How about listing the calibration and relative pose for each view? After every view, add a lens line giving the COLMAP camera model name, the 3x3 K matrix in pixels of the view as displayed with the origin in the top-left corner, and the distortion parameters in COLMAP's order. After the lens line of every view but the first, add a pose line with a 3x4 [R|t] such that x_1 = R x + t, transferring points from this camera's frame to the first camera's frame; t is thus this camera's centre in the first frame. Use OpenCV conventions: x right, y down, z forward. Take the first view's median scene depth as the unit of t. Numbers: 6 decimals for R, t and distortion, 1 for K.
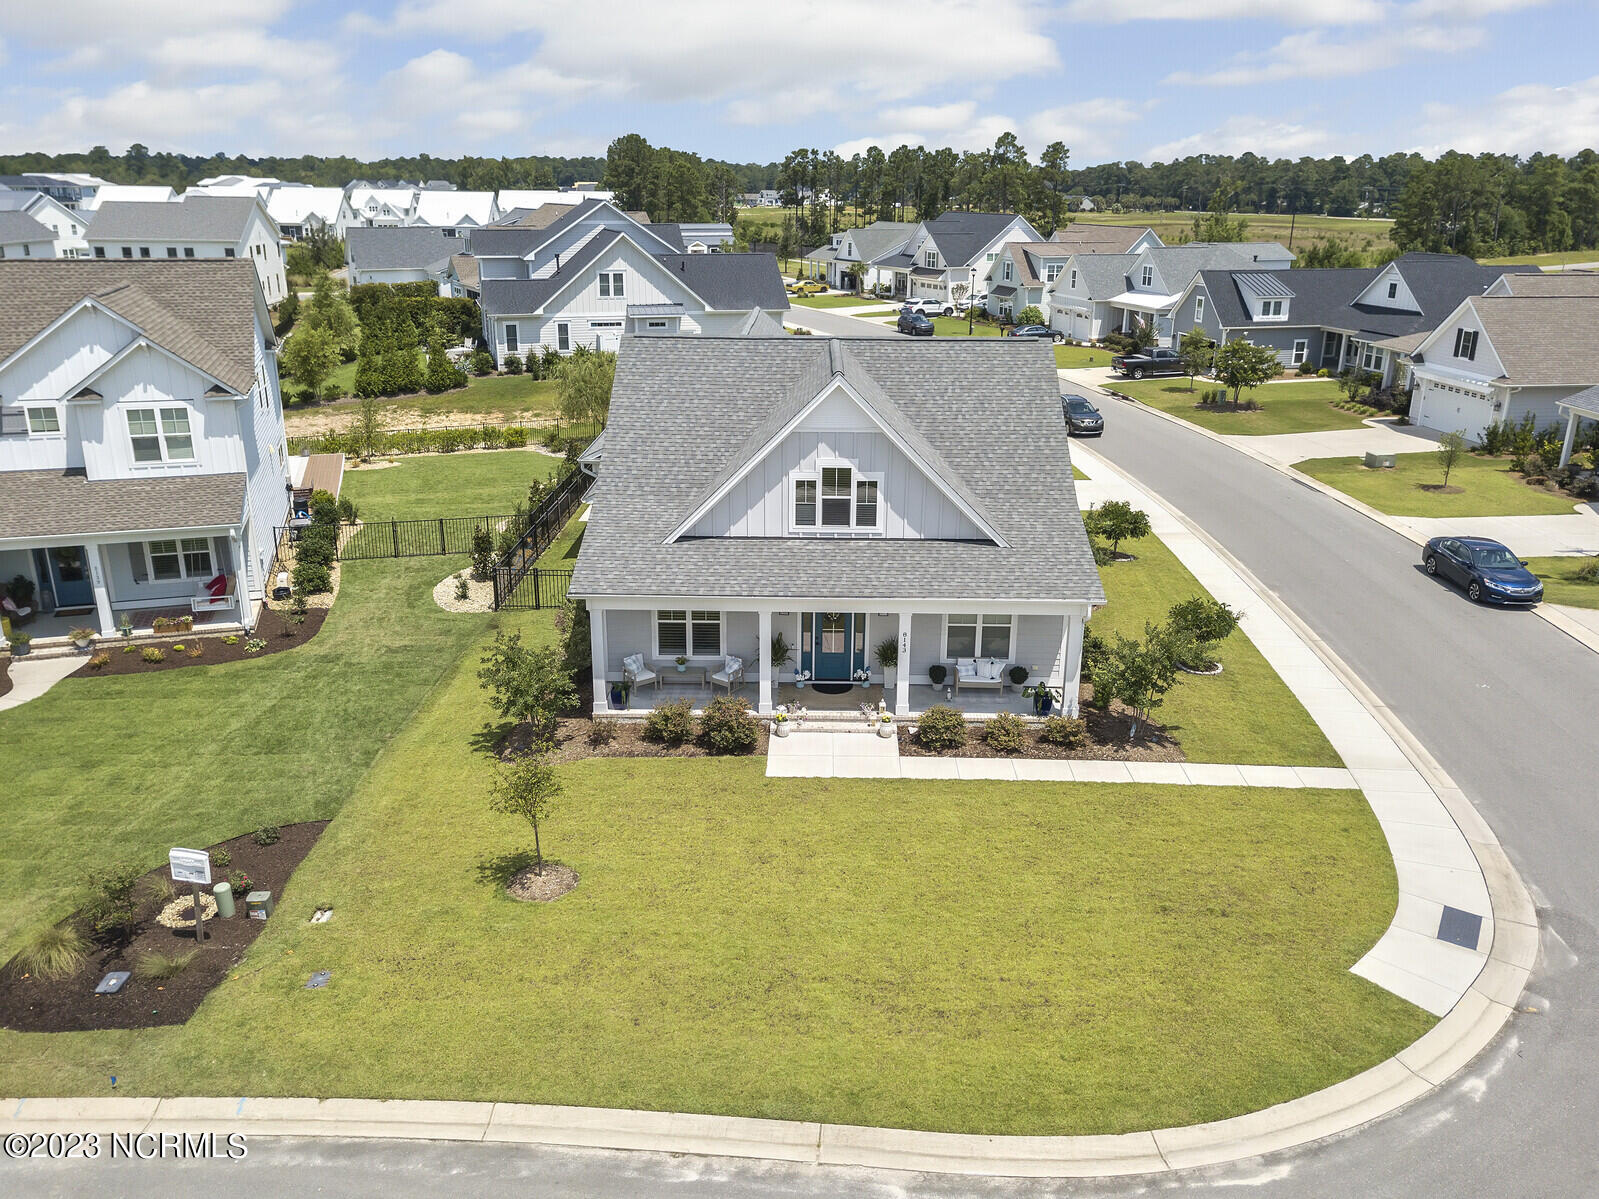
lens RADIAL K [[1247.4, 0, 799.5], [0, 1247.4, 599.5], [0, 0, 1]] dist [0.008186, 0.008028]
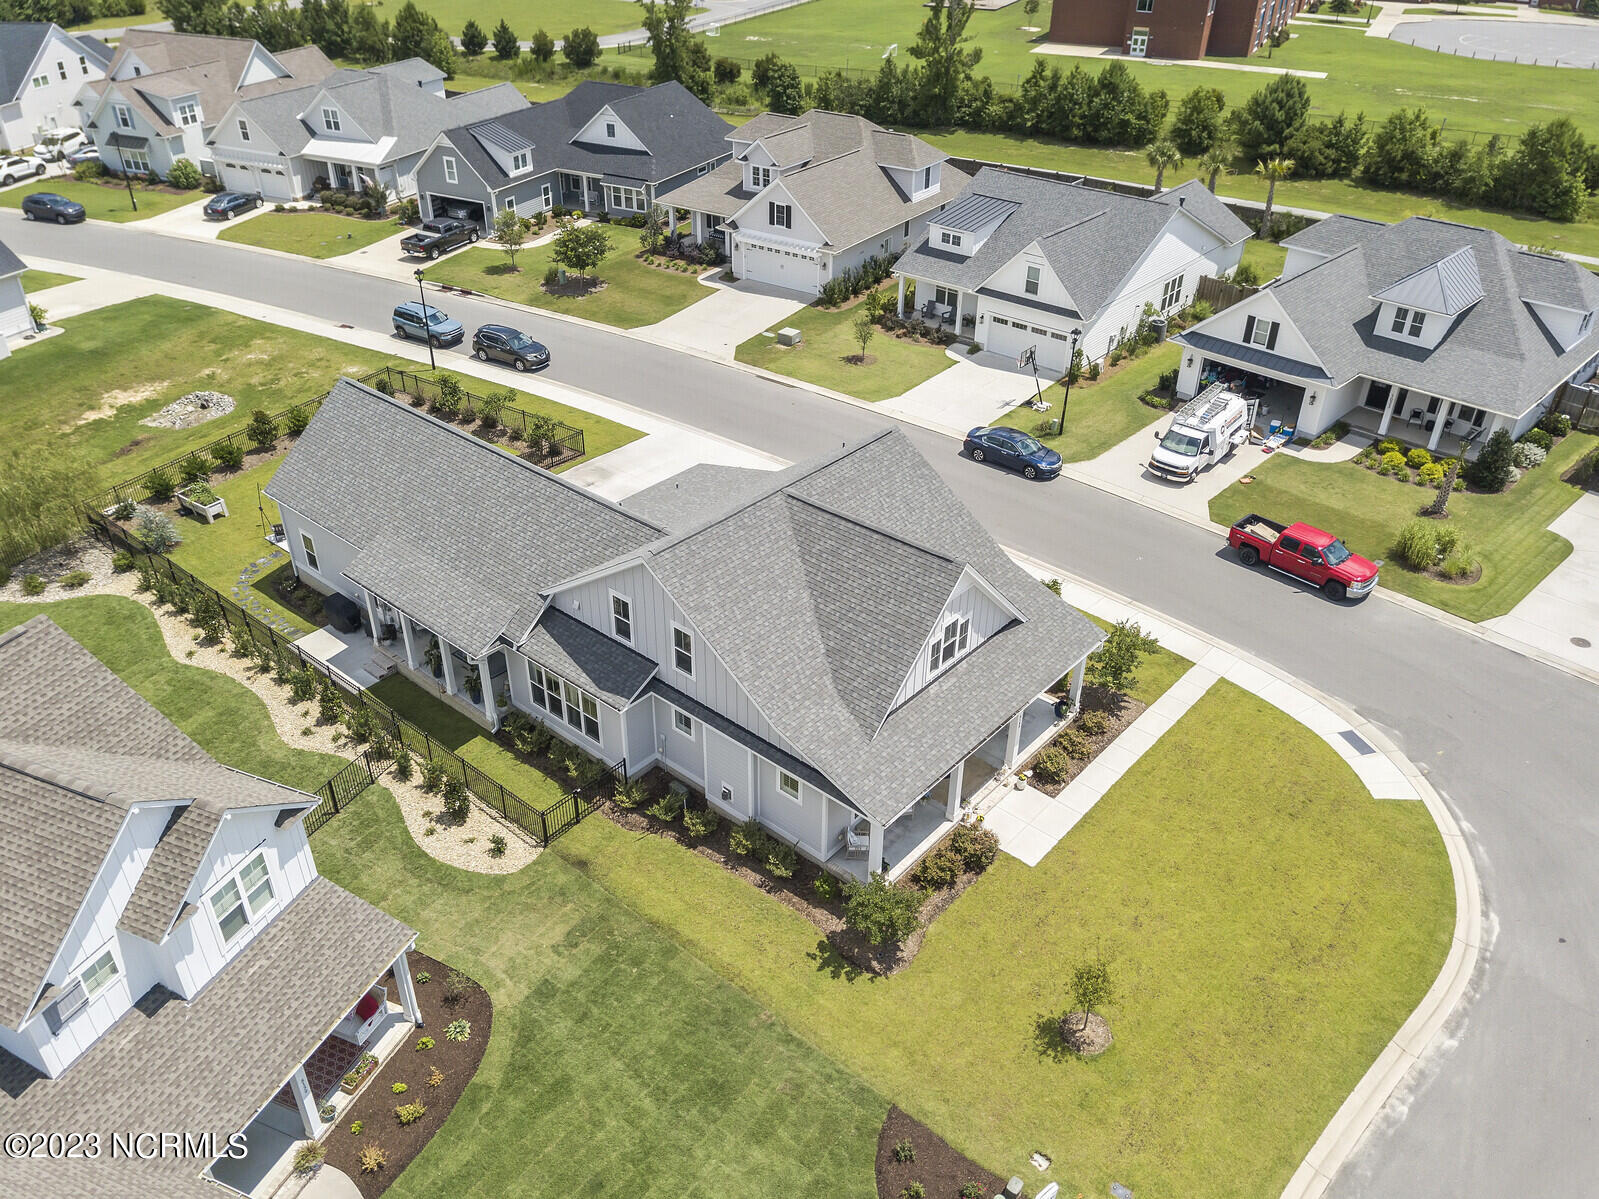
lens RADIAL K [[1228.0, 0, 805.9], [0, 1228.0, 603.5], [0, 0, 1]] dist [0.013863, 0.006313]
pose [[0.642586, -0.413948, 0.644772, -0.403308], [0.234966, 0.907419, 0.348400, -0.277710], [-0.729297, -0.072378, 0.680358, 0.126808]]
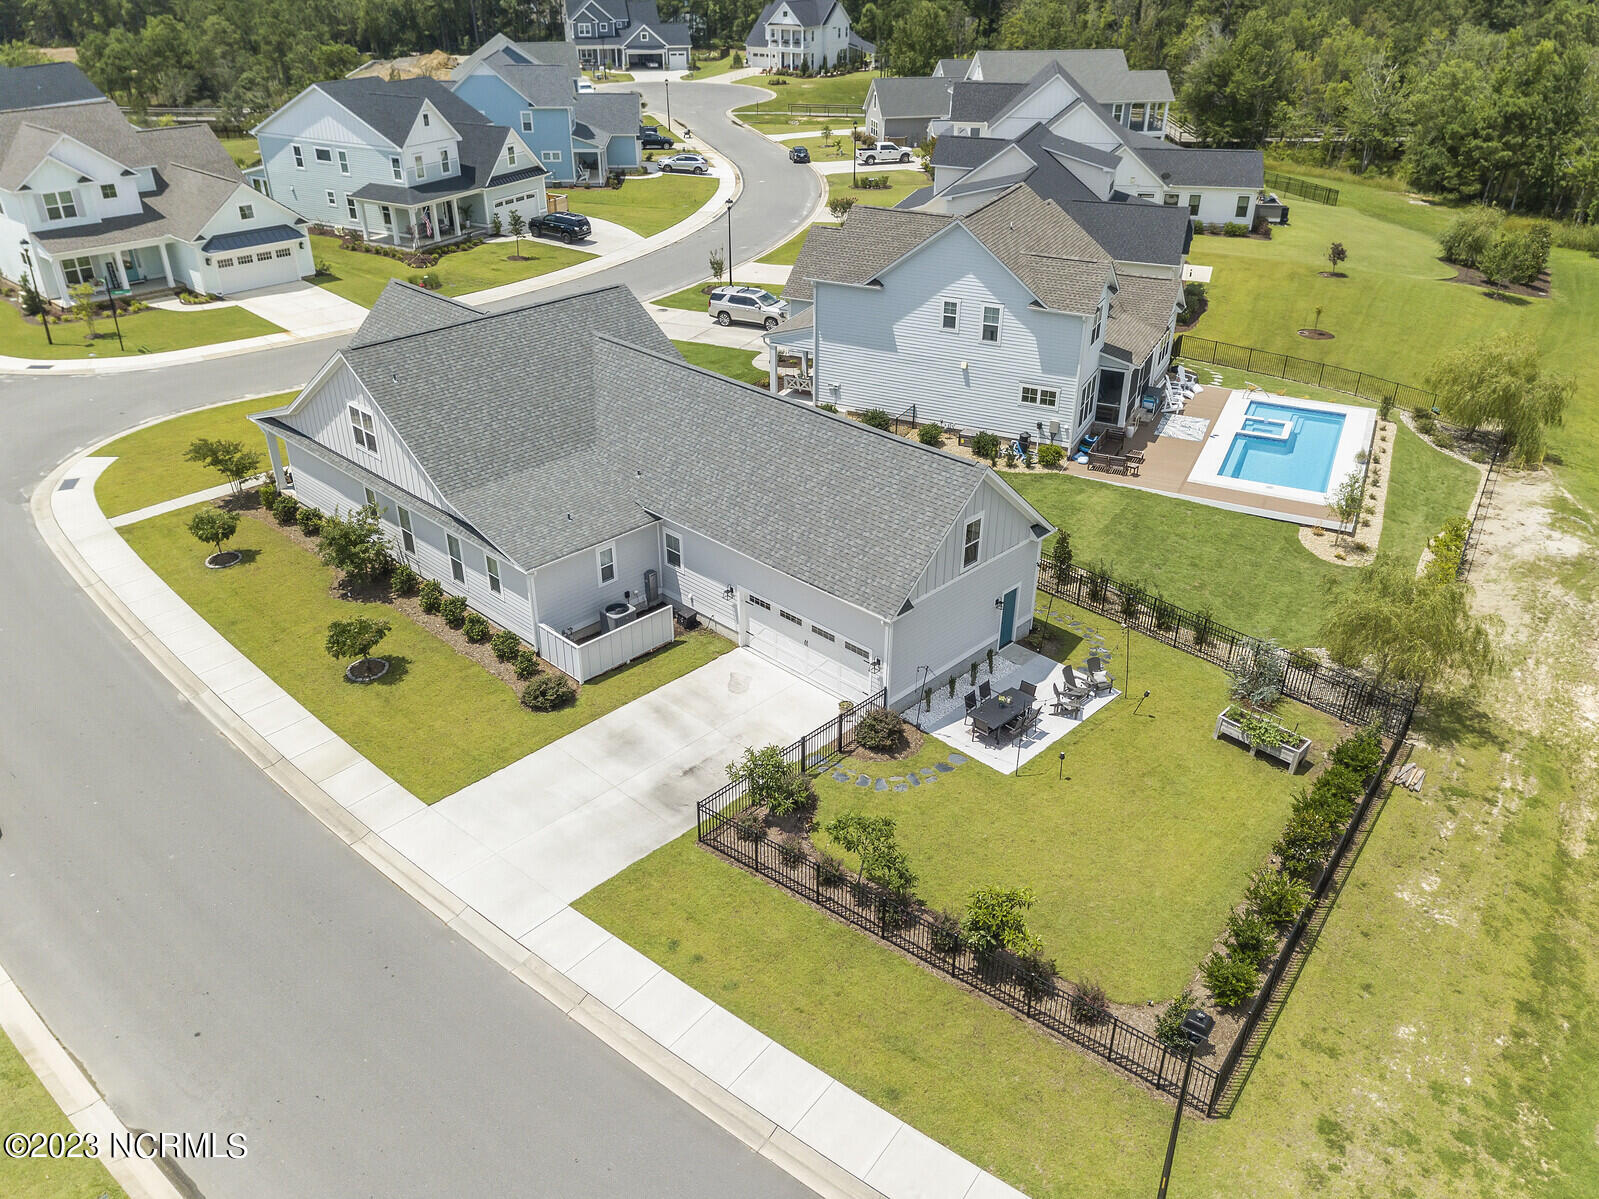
lens RADIAL K [[1228.0, 0, 805.9], [0, 1228.0, 603.5], [0, 0, 1]] dist [0.013863, 0.006313]
pose [[-0.679376, 0.344897, -0.647684, 0.418111], [-0.246334, 0.724238, 0.644049, -0.509329], [0.691208, 0.597098, -0.407070, 1.092352]]
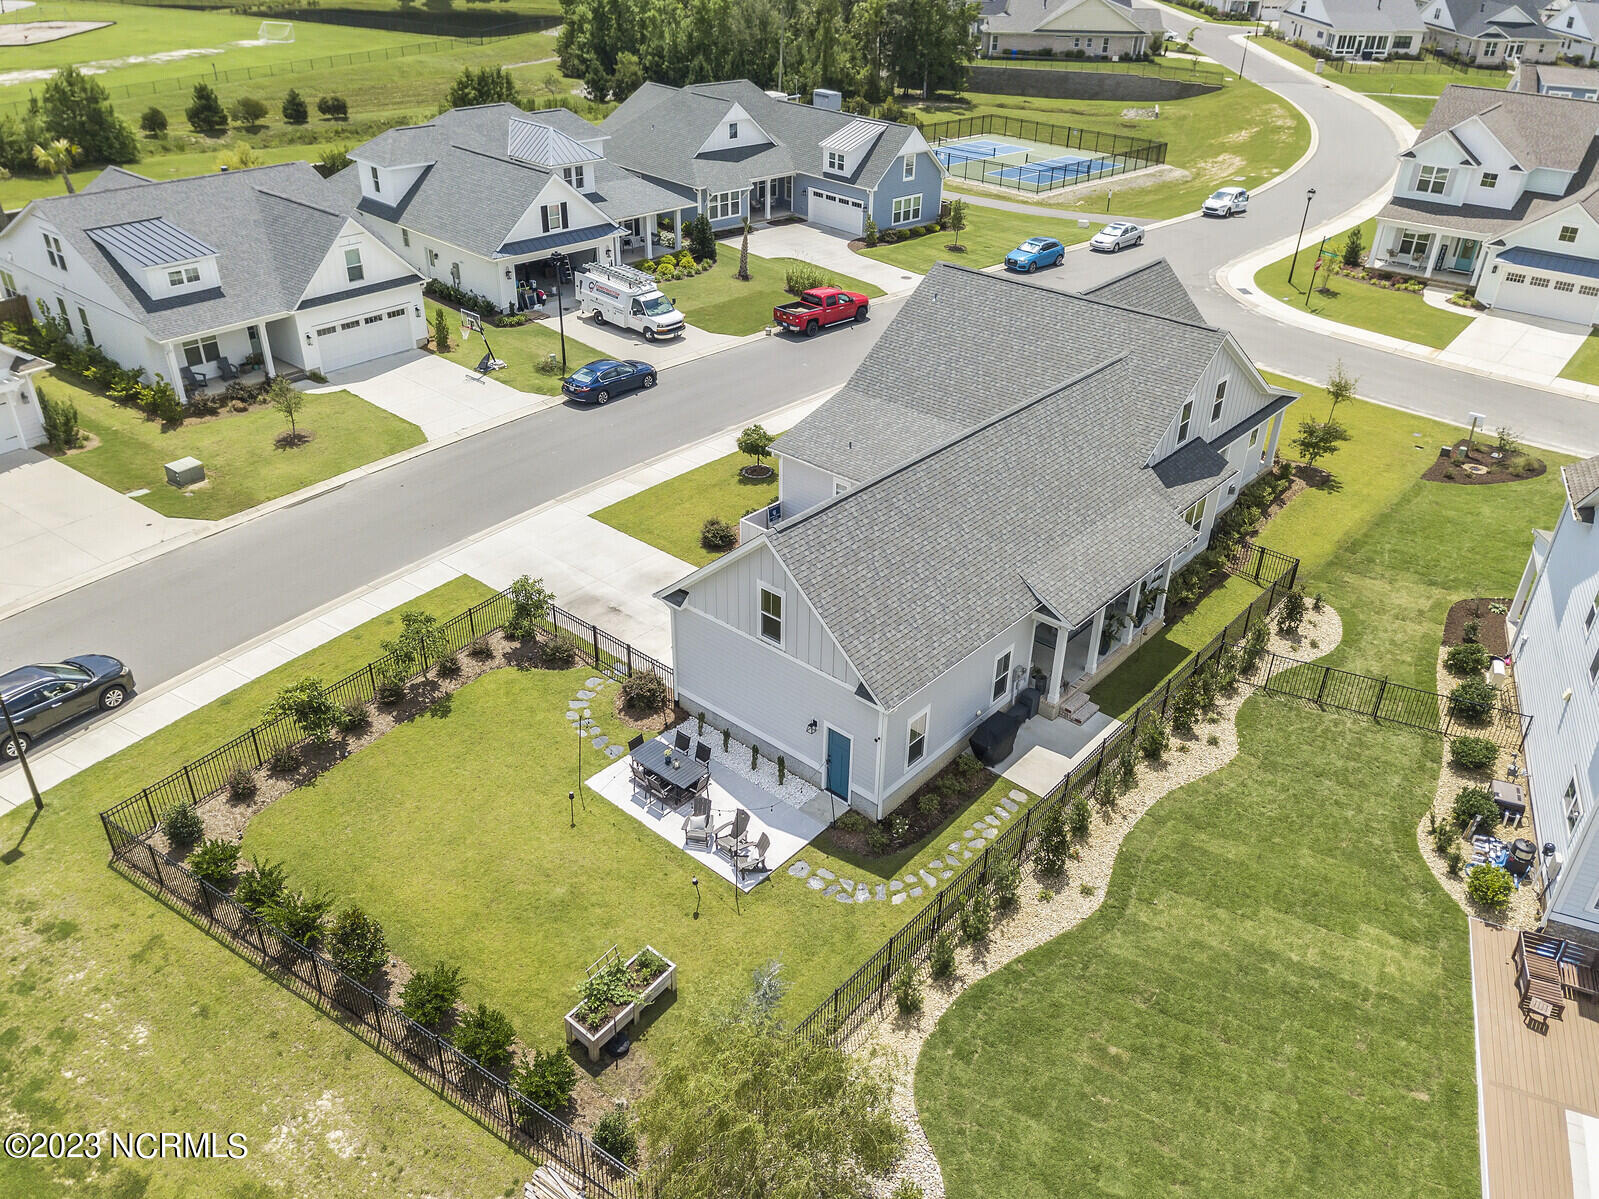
lens RADIAL K [[1228.0, 0, 805.9], [0, 1228.0, 603.5], [0, 0, 1]] dist [0.013863, 0.006313]
pose [[-0.764992, -0.352307, 0.539135, -0.318384], [0.176534, 0.690348, 0.701609, -0.528306], [-0.619373, 0.631901, -0.465916, 1.115322]]
